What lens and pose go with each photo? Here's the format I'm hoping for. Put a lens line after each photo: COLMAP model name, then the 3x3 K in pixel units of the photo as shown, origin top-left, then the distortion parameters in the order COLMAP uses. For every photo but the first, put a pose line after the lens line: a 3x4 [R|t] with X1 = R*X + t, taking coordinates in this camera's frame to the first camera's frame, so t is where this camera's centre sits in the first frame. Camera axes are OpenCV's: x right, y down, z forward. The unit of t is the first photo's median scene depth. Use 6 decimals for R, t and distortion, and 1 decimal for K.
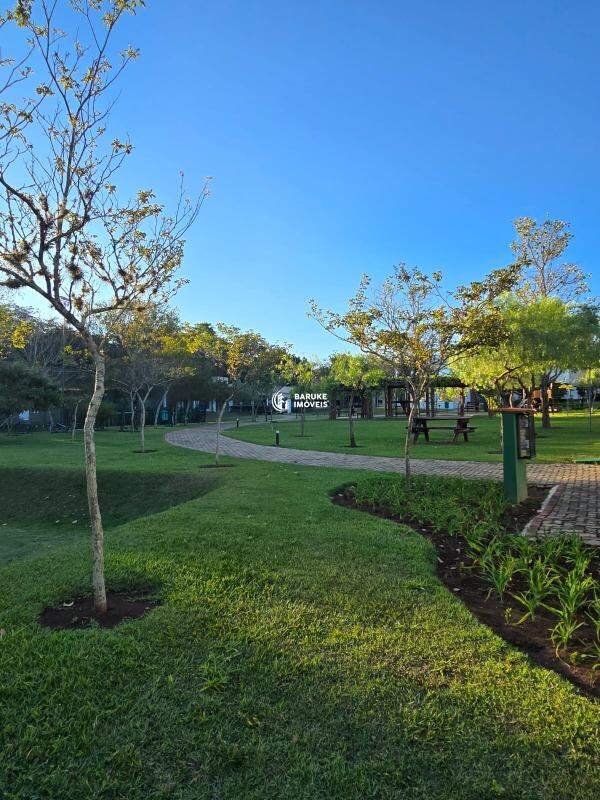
lens RADIAL K [[519.4, 0, 302.5], [0, 519.4, 400.4], [0, 0, 1]] dist [0.006668, -0.005871]
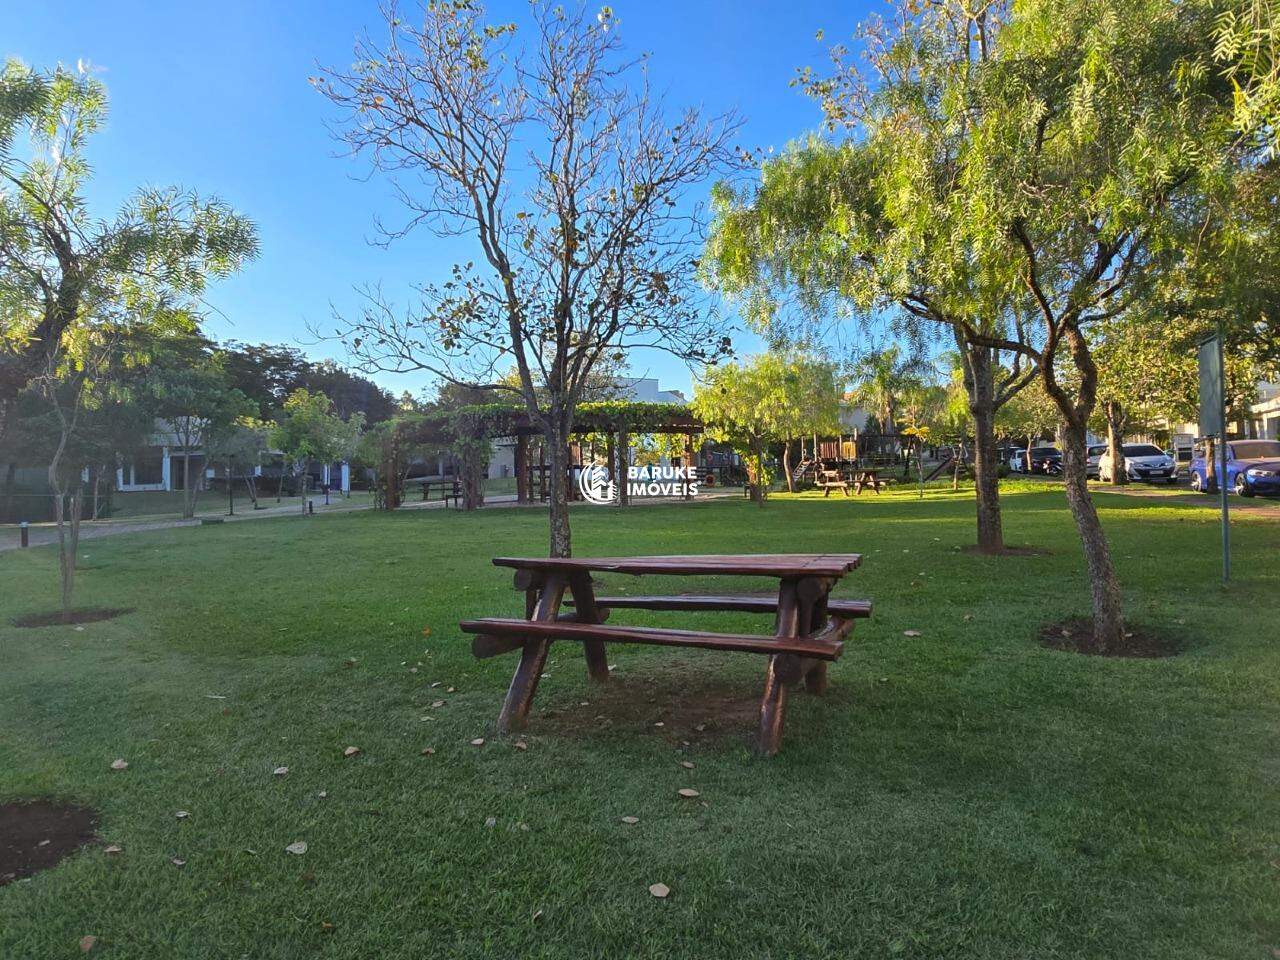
lens RADIAL K [[831.1, 0, 639.5], [0, 831.1, 477.8], [0, 0, 1]] dist [0.006668, -0.005871]
pose [[0.964560, -0.005900, 0.263799, 0.436005], [0.002732, 0.999920, 0.012375, 0.019610], [-0.263851, -0.011216, 0.964498, 1.779404]]
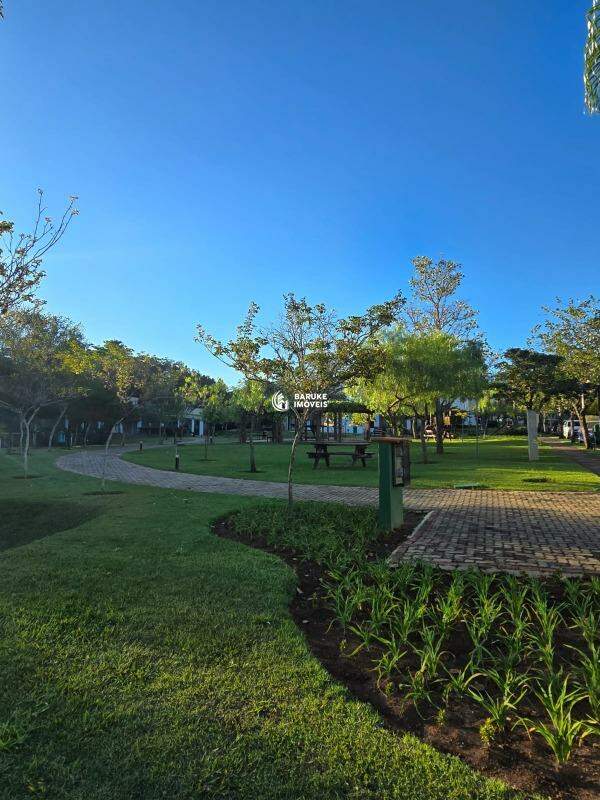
lens RADIAL K [[519.4, 0, 305.5], [0, 519.4, 398.8], [0, 0, 1]] dist [0.006668, -0.005871]
pose [[0.986062, 0.023051, 0.164773, 0.064482], [-0.015341, 0.998734, -0.047912, -0.009793], [-0.165668, 0.044717, 0.985167, -0.005103]]
